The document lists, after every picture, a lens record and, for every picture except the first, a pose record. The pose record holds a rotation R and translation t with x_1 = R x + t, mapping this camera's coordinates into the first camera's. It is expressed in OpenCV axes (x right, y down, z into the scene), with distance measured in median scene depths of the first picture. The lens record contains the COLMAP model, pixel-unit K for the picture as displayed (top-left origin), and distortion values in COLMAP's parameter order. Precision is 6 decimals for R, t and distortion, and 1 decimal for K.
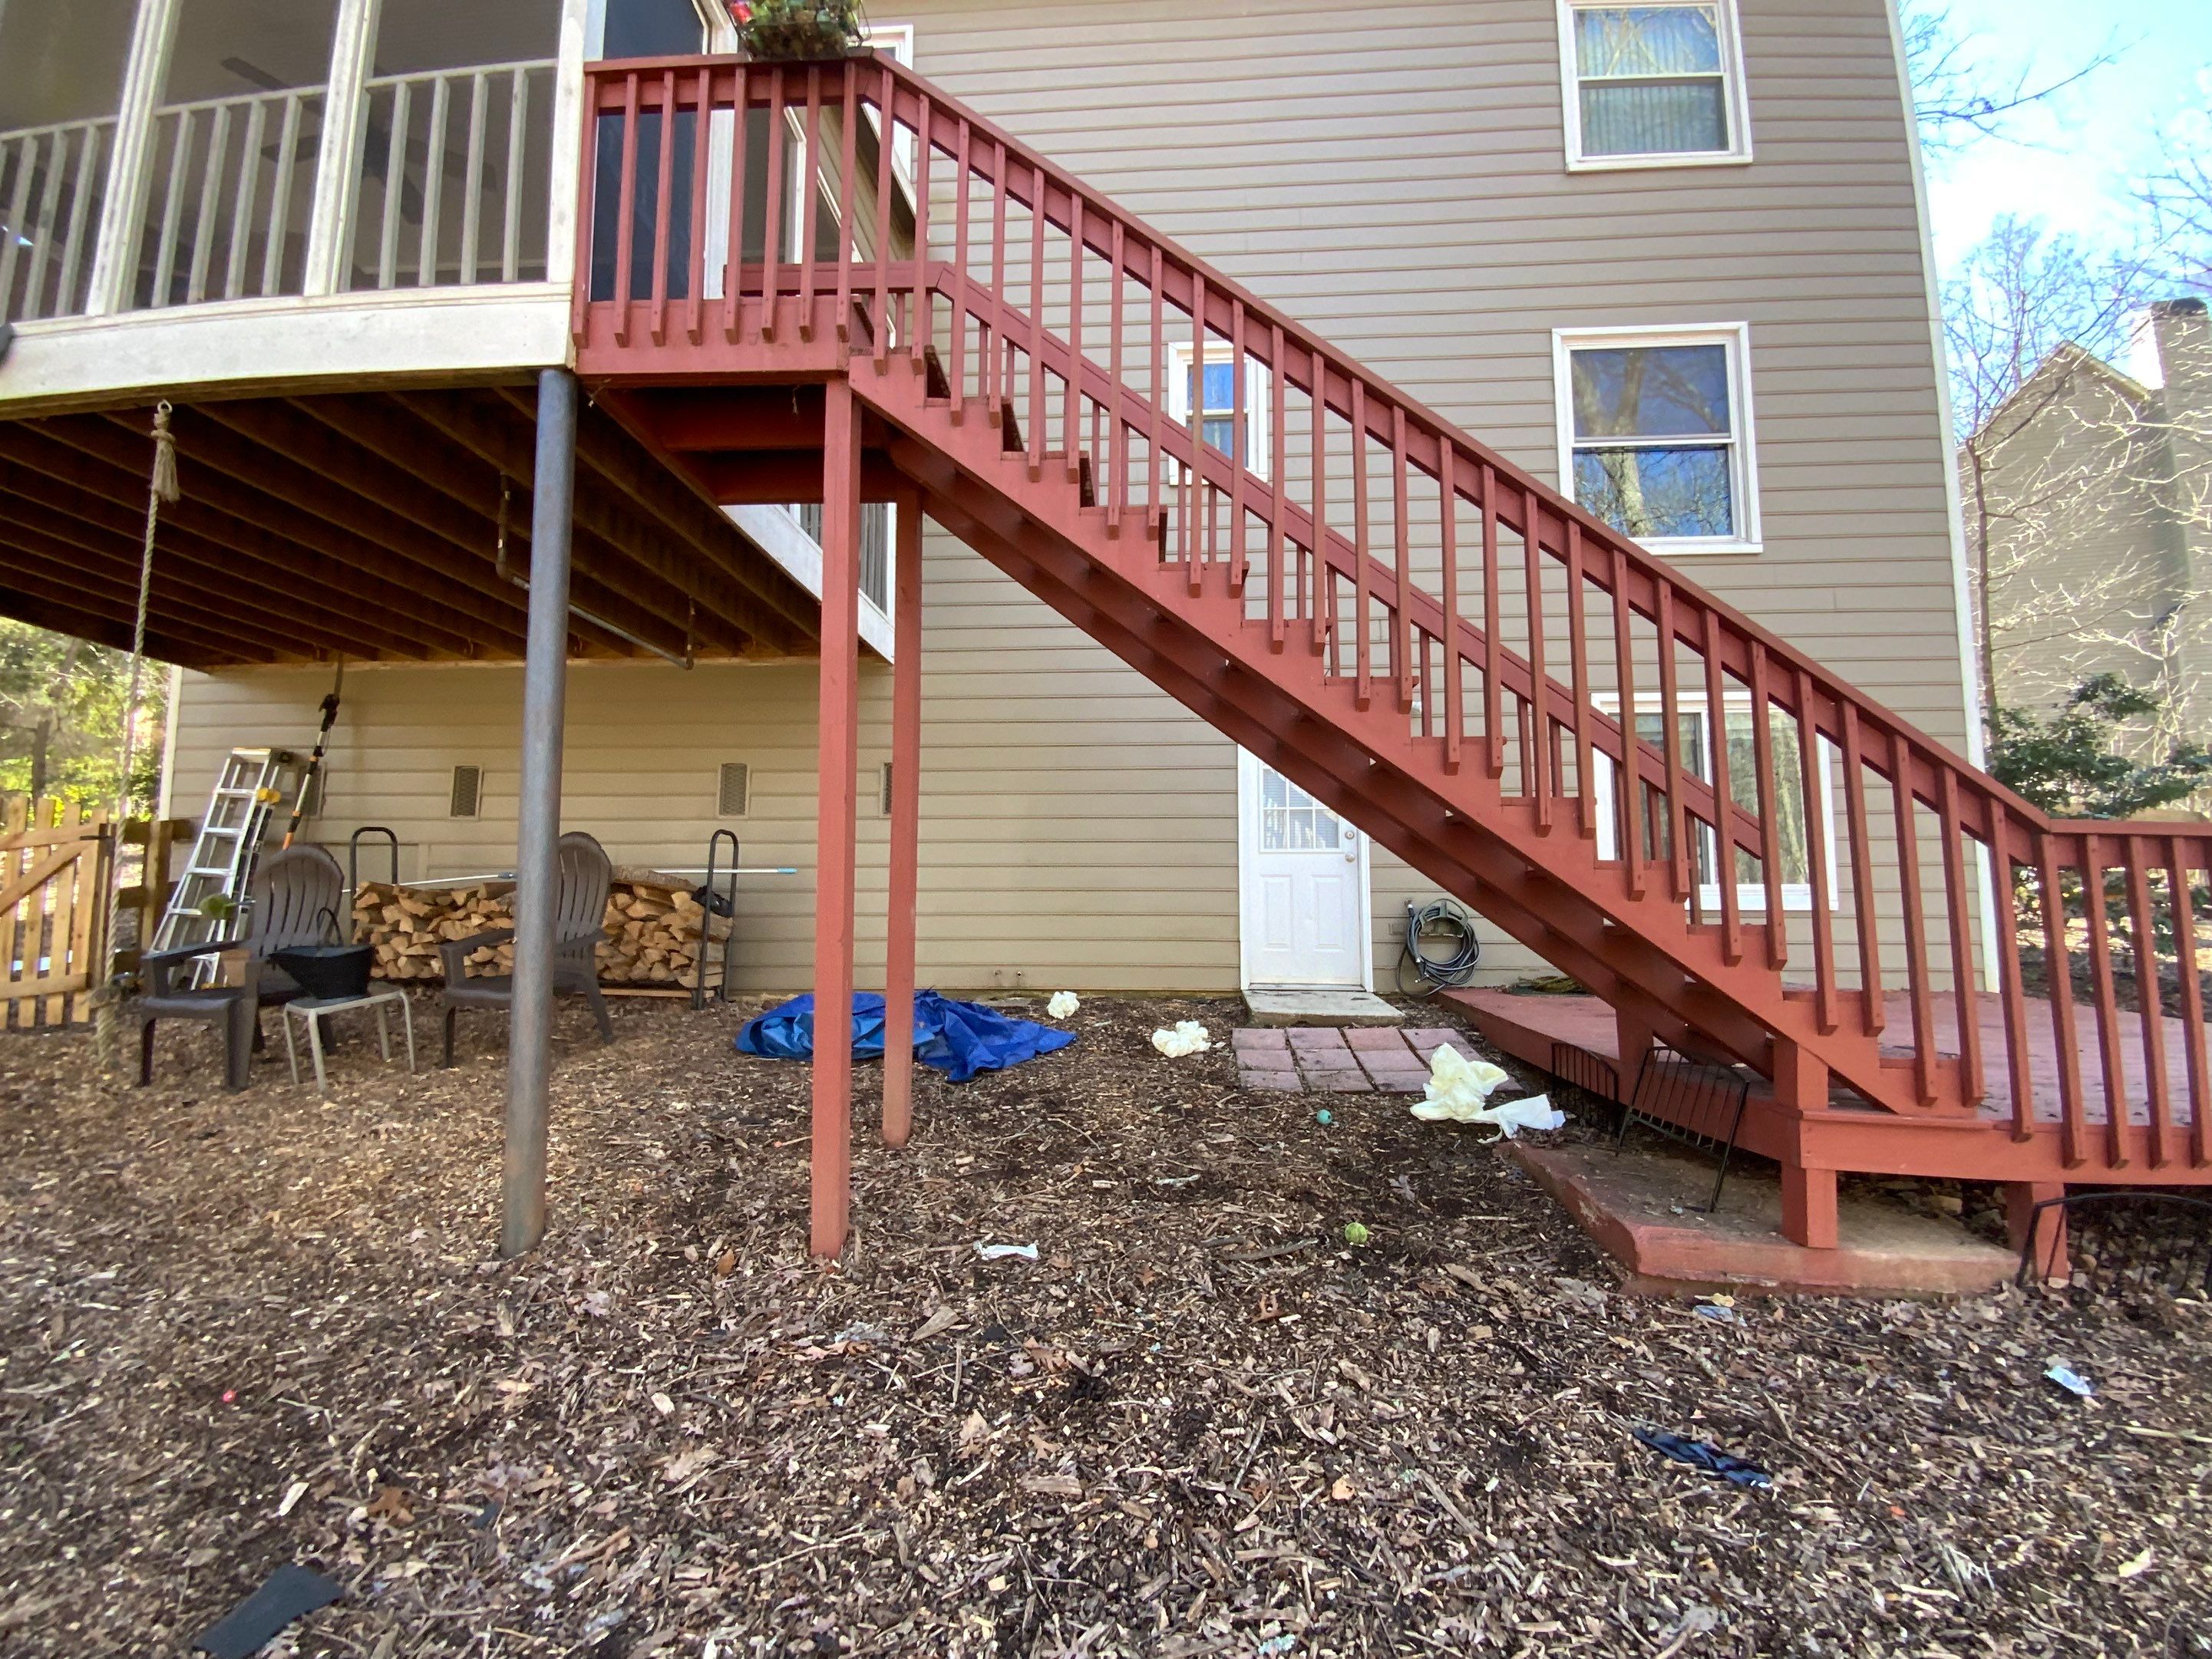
lens RADIAL K [[925.0, 0, 1132.3], [0, 925.0, 838.6], [0, 0, 1]] dist [-0.000780, -0.000054]
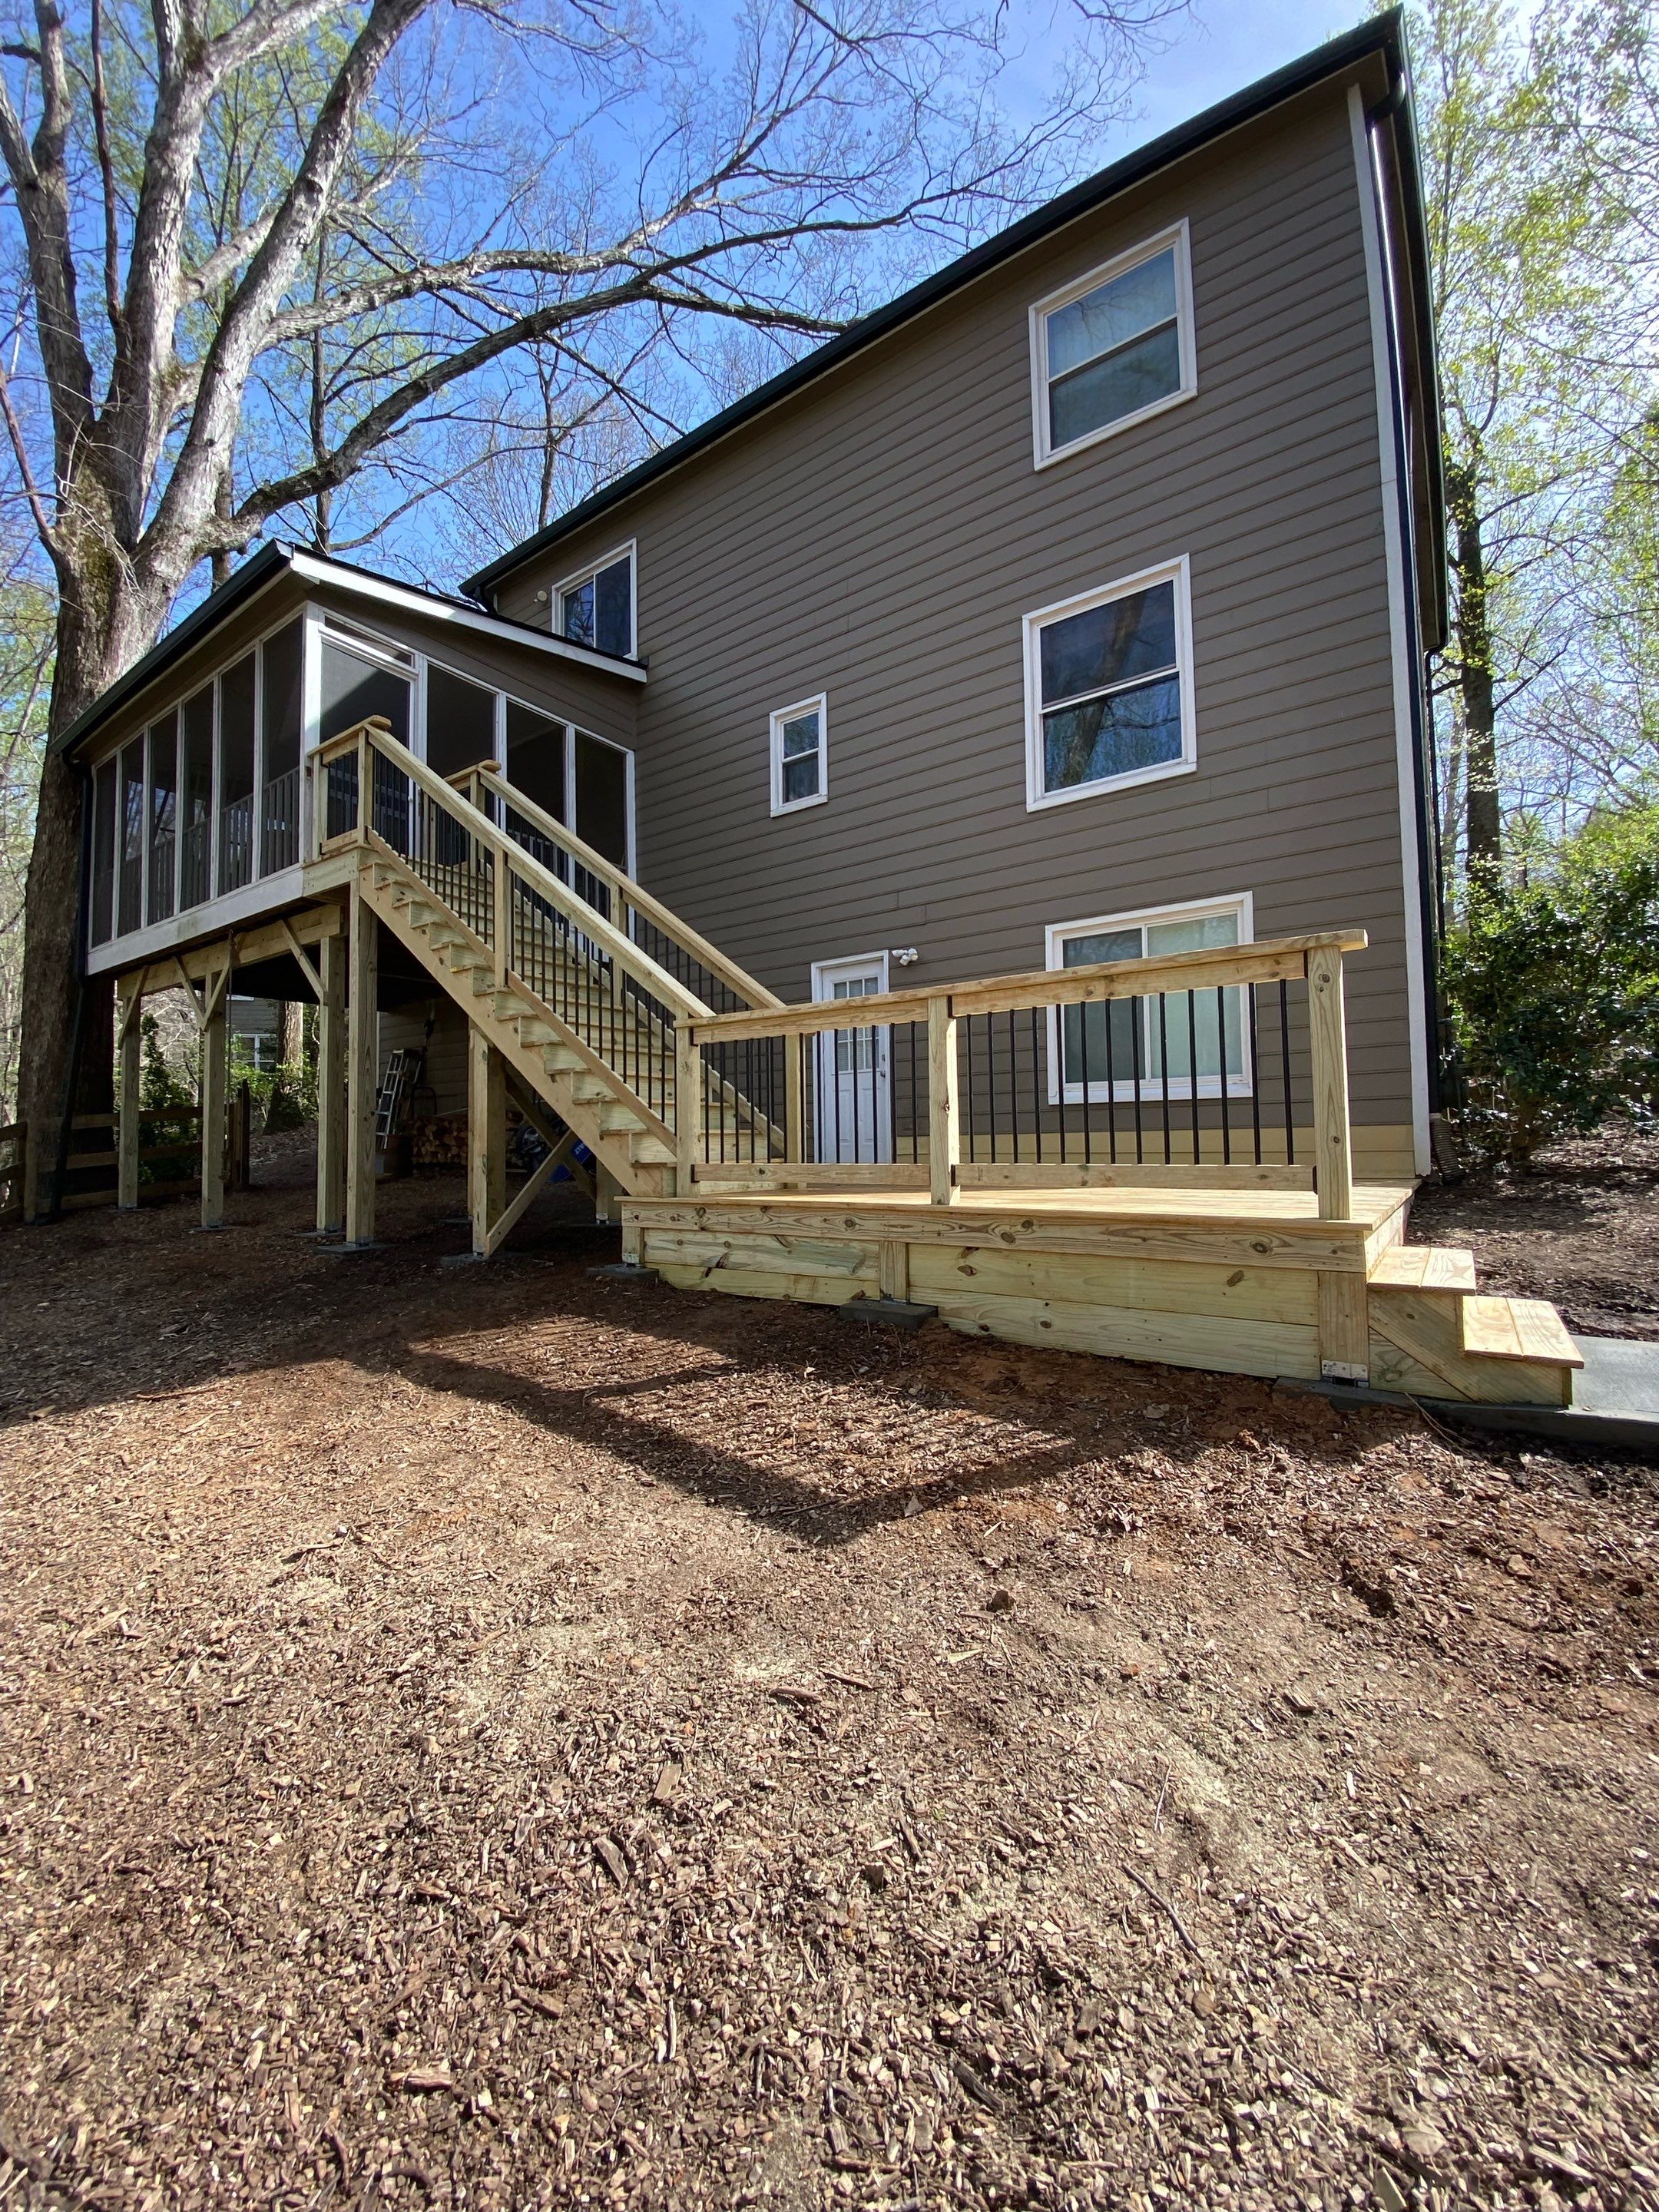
lens RADIAL K [[896.4, 0, 835.3], [0, 896.4, 1114.3], [0, 0, 1]] dist [0.018260, -0.017559]
pose [[0.846715, -0.032031, -0.531082, 0.904860], [0.060144, 0.997550, 0.035724, 0.029051], [0.528636, -0.062190, 0.846567, -0.150125]]
